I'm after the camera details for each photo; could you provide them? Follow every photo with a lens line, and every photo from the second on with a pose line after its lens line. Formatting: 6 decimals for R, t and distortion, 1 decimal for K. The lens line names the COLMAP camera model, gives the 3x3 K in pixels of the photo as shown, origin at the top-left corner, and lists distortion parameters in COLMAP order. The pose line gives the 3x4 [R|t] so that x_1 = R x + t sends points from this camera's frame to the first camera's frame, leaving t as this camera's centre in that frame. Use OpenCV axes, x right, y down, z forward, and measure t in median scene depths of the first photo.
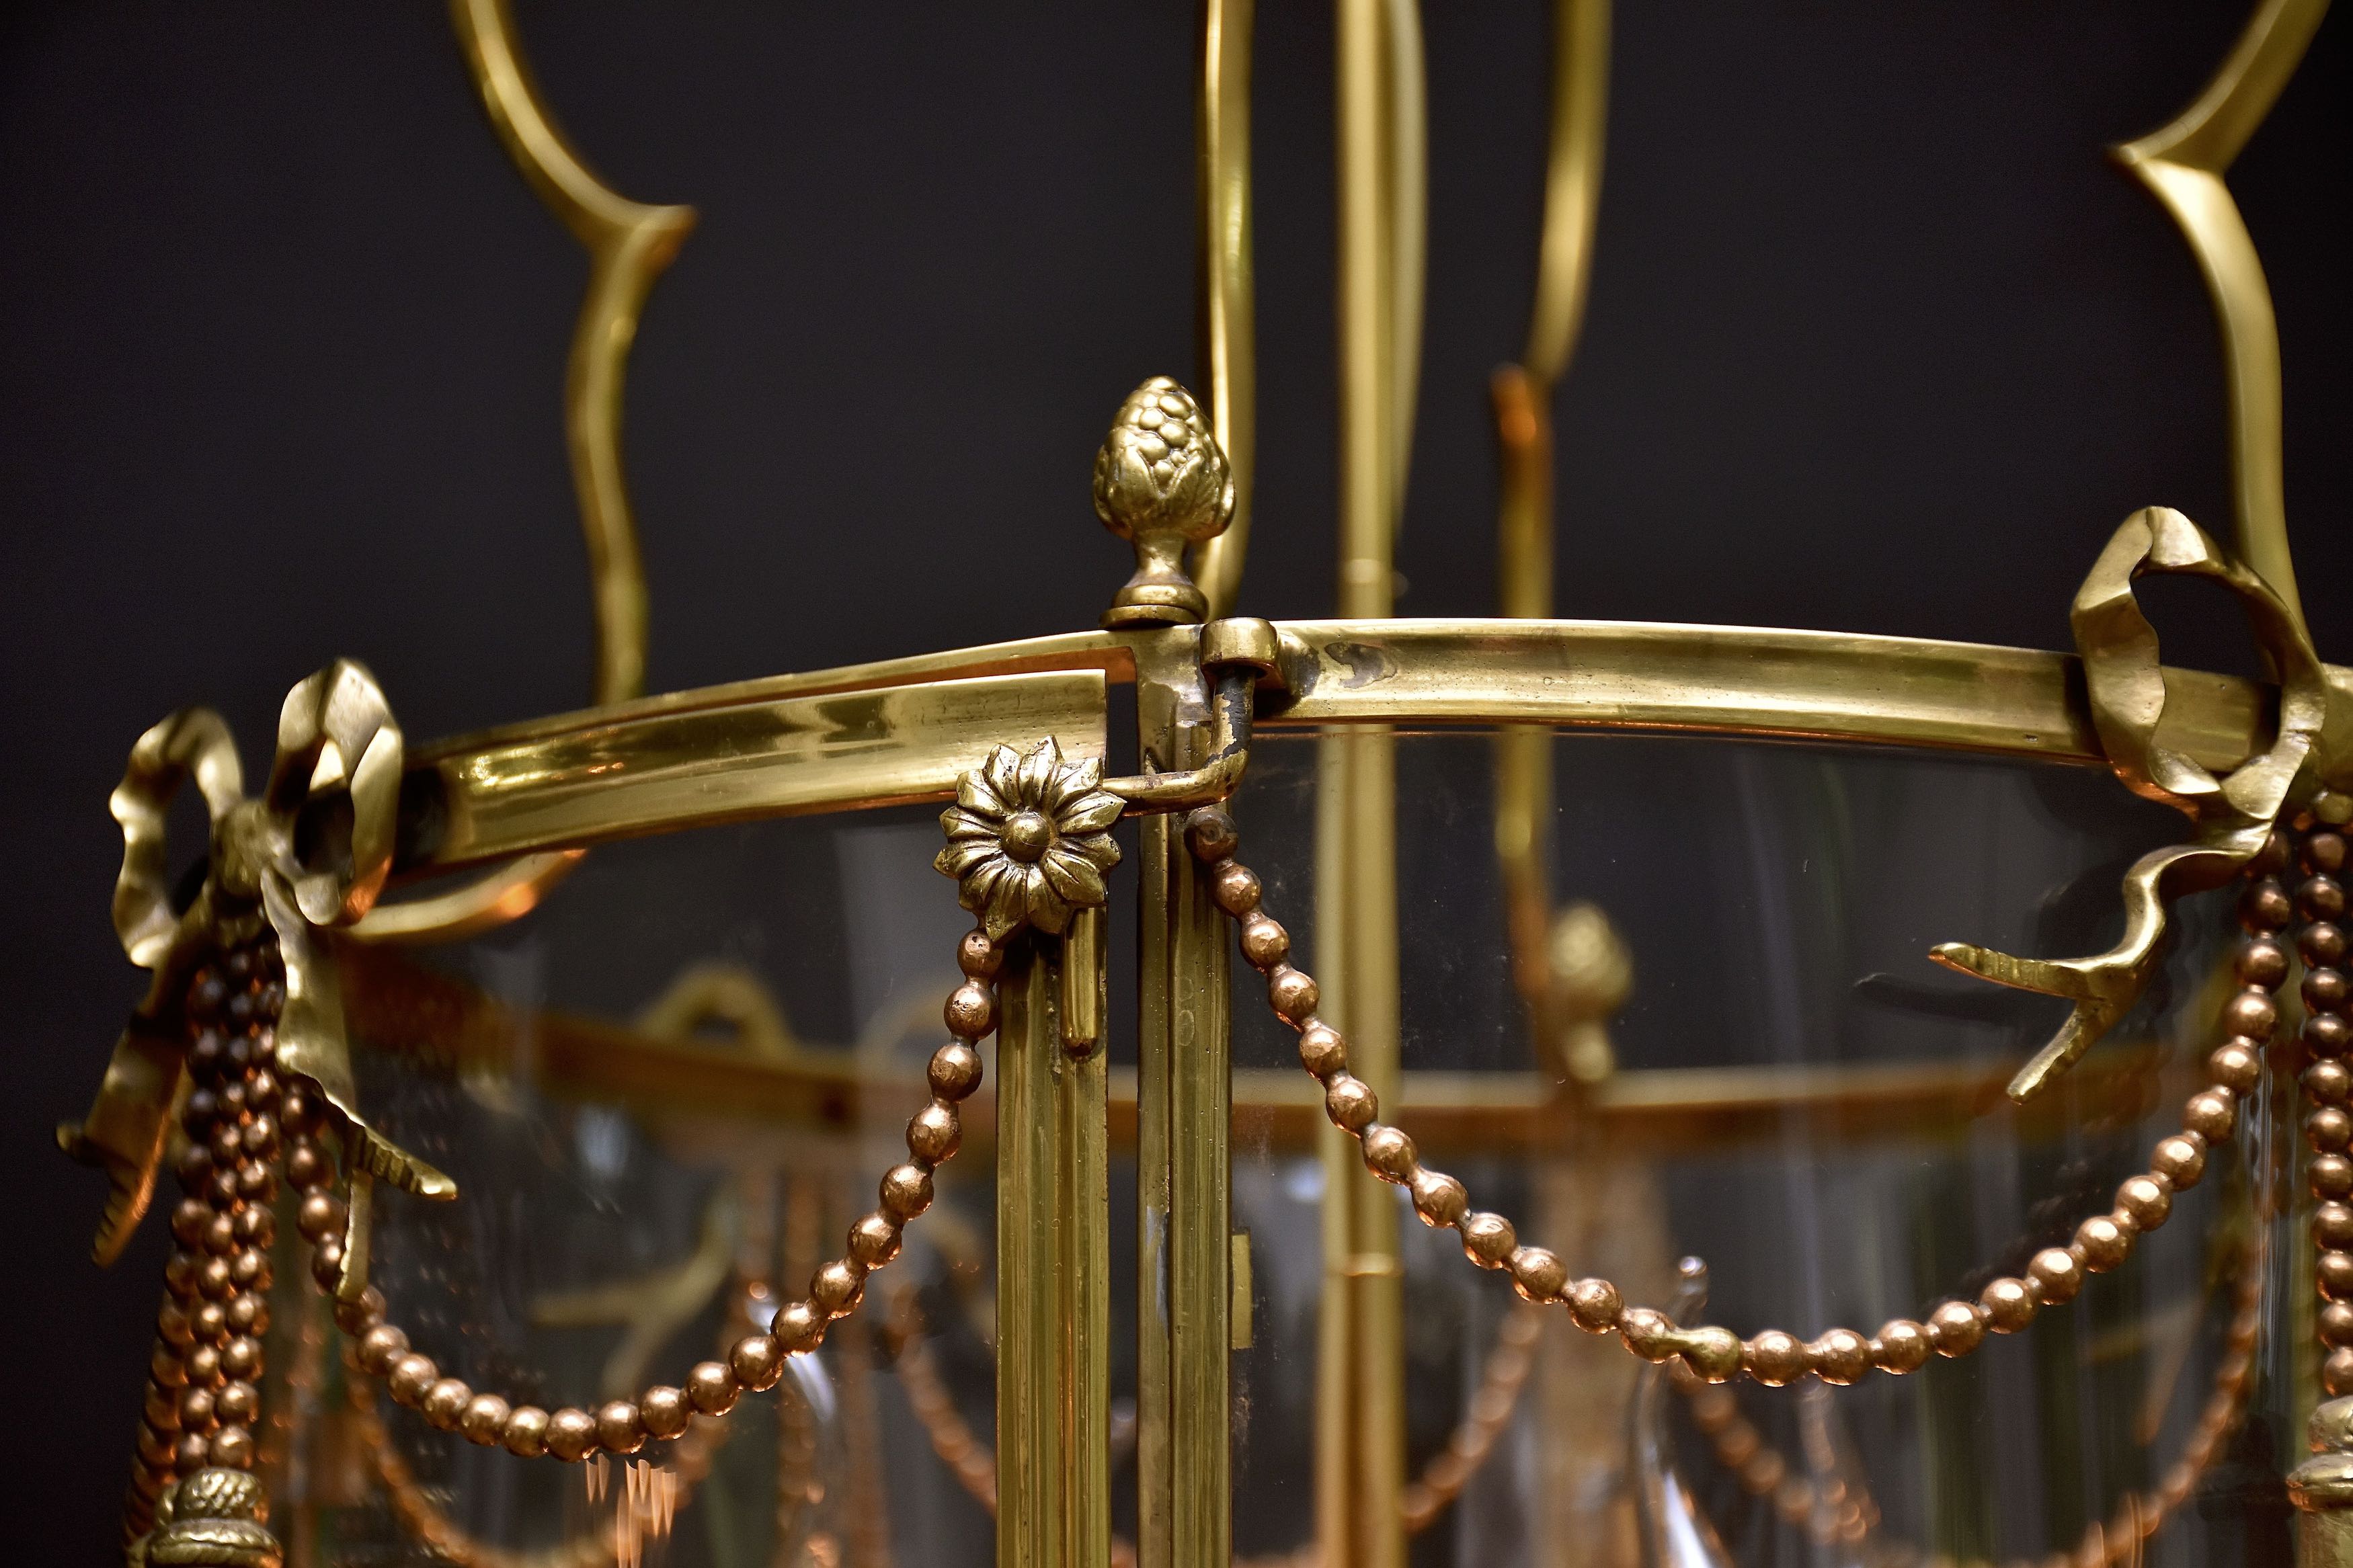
lens RADIAL K [[6479.3, 0, 1172.9], [0, 6479.3, 801.5], [0, 0, 1]] dist [0.779534, 0.000000]
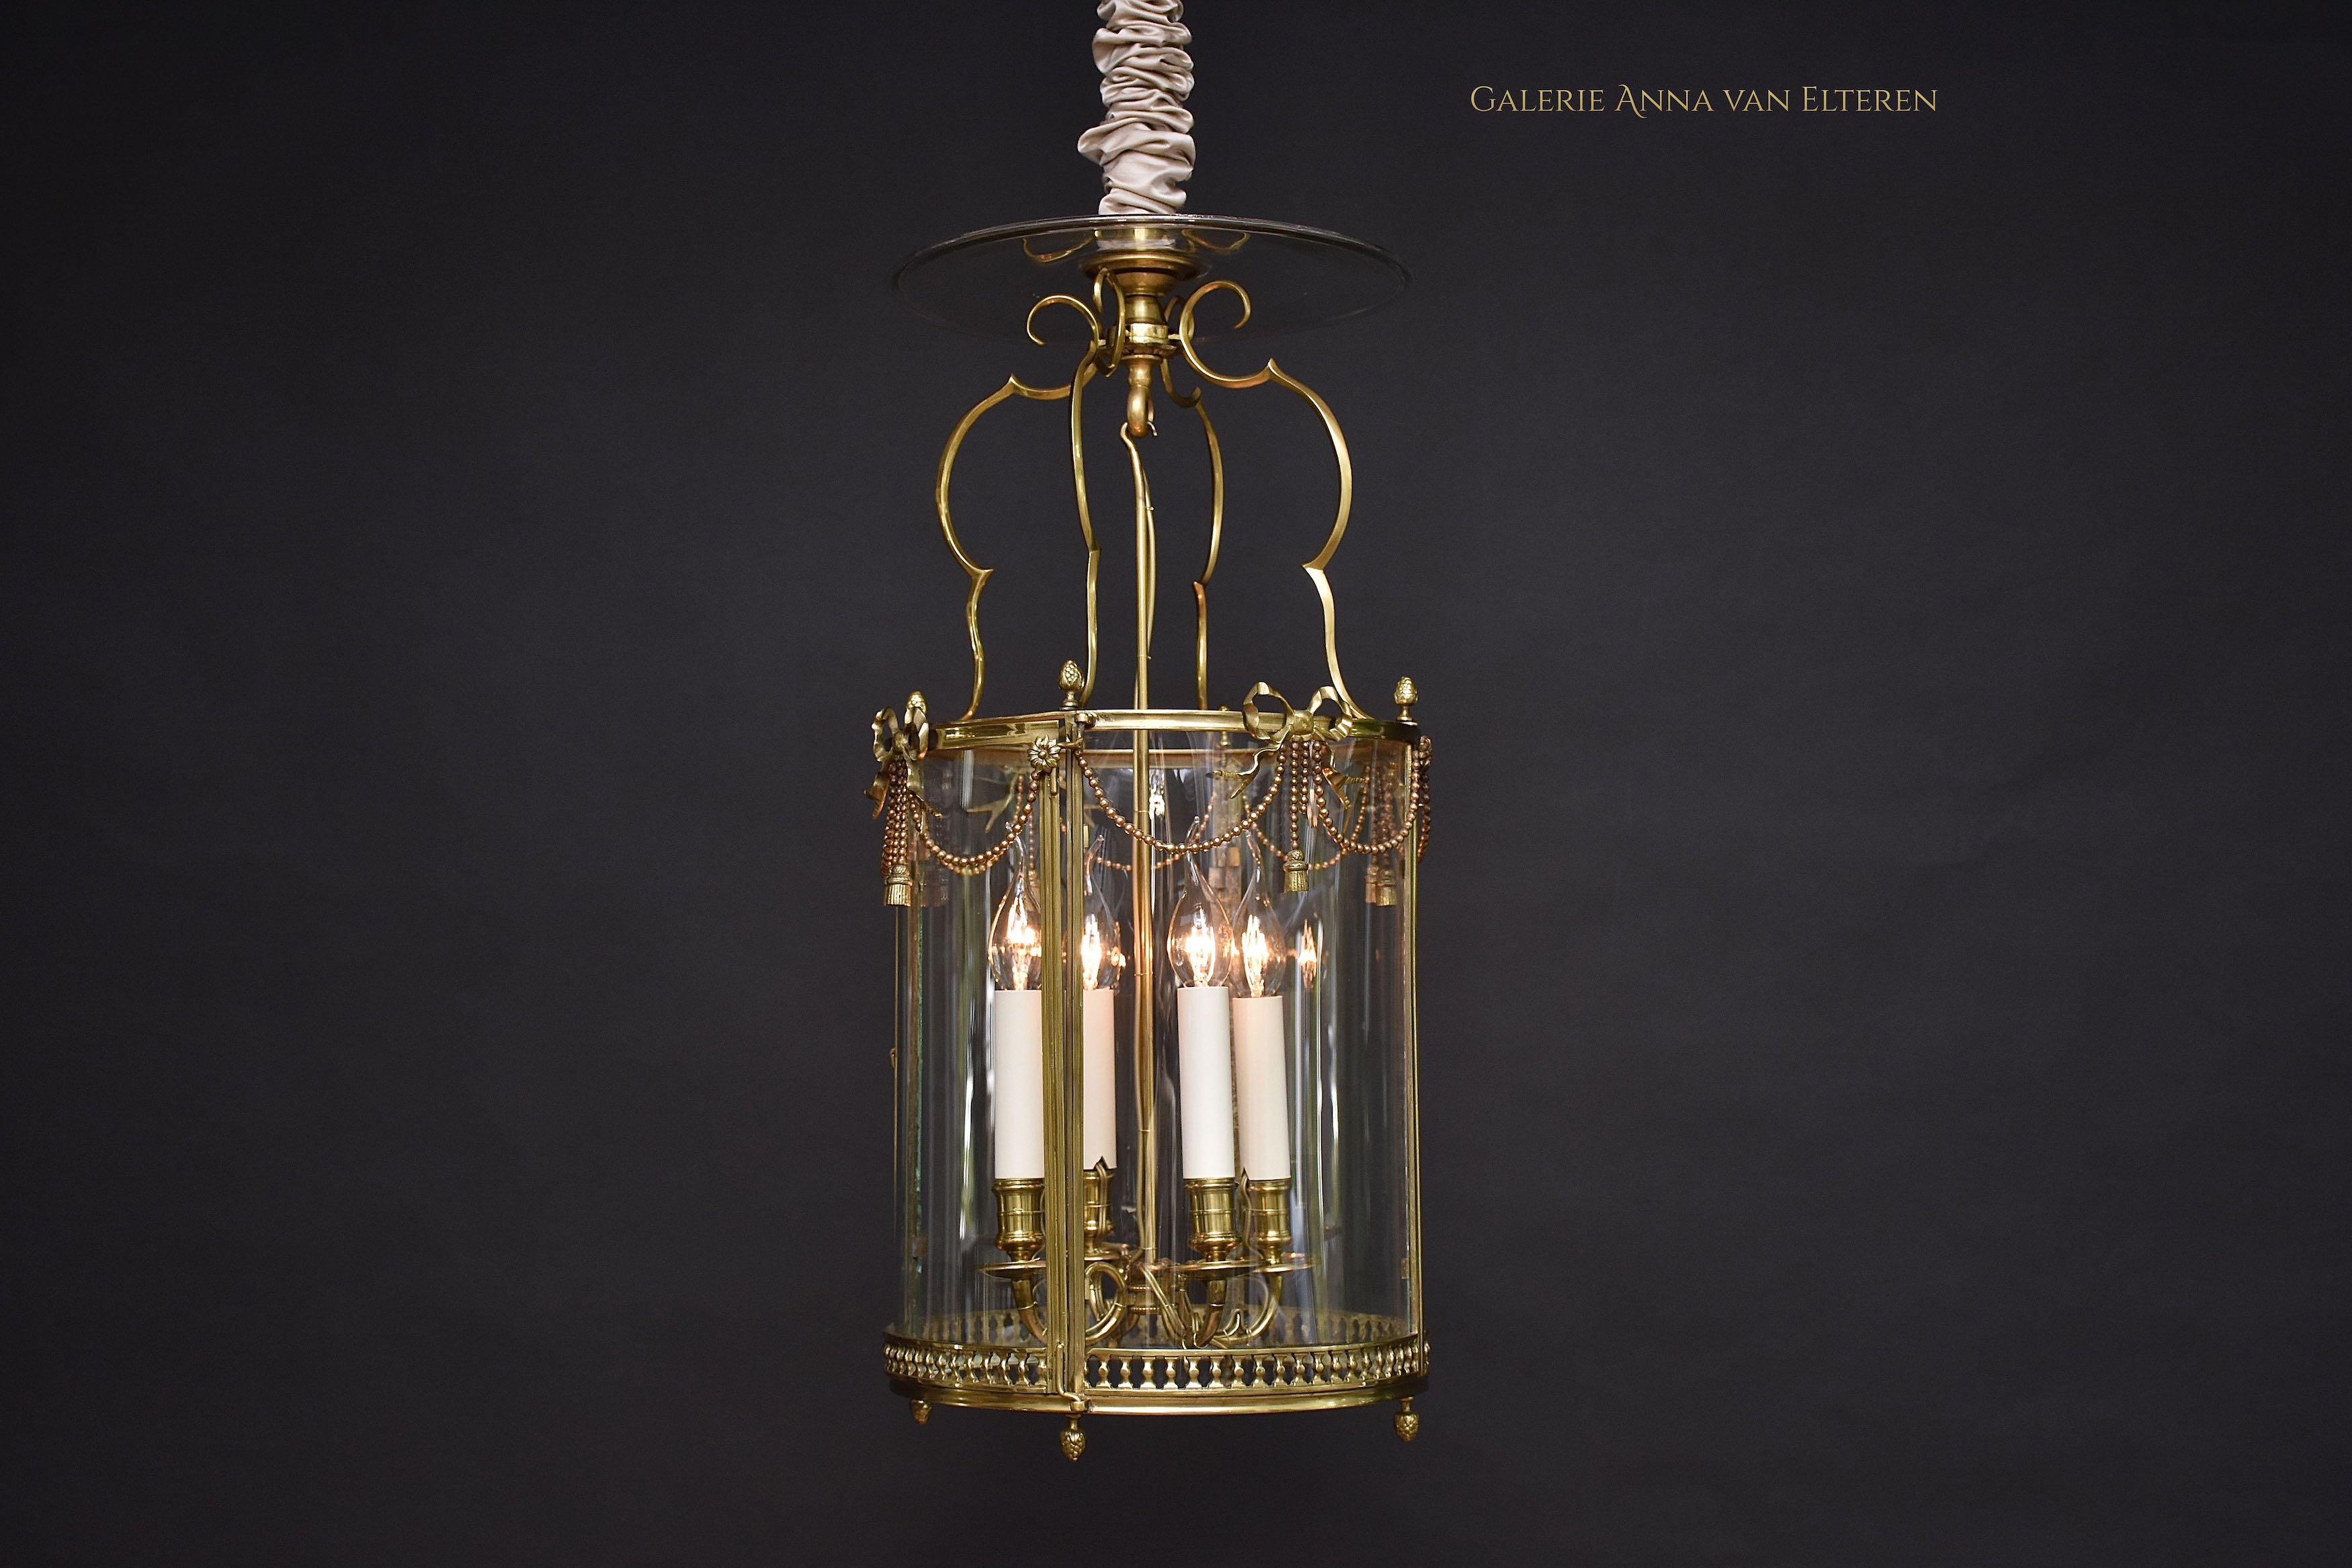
lens RADIAL K [[3554.0, 0, 1175.7], [0, 3554.0, 787.0], [0, 0, 1]] dist [-0.280559, 0.000000]
pose [[0.998266, -0.015580, -0.056759, 0.225694], [0.022022, 0.993157, 0.114693, -0.269810], [0.054584, -0.115744, 0.991778, -1.702097]]
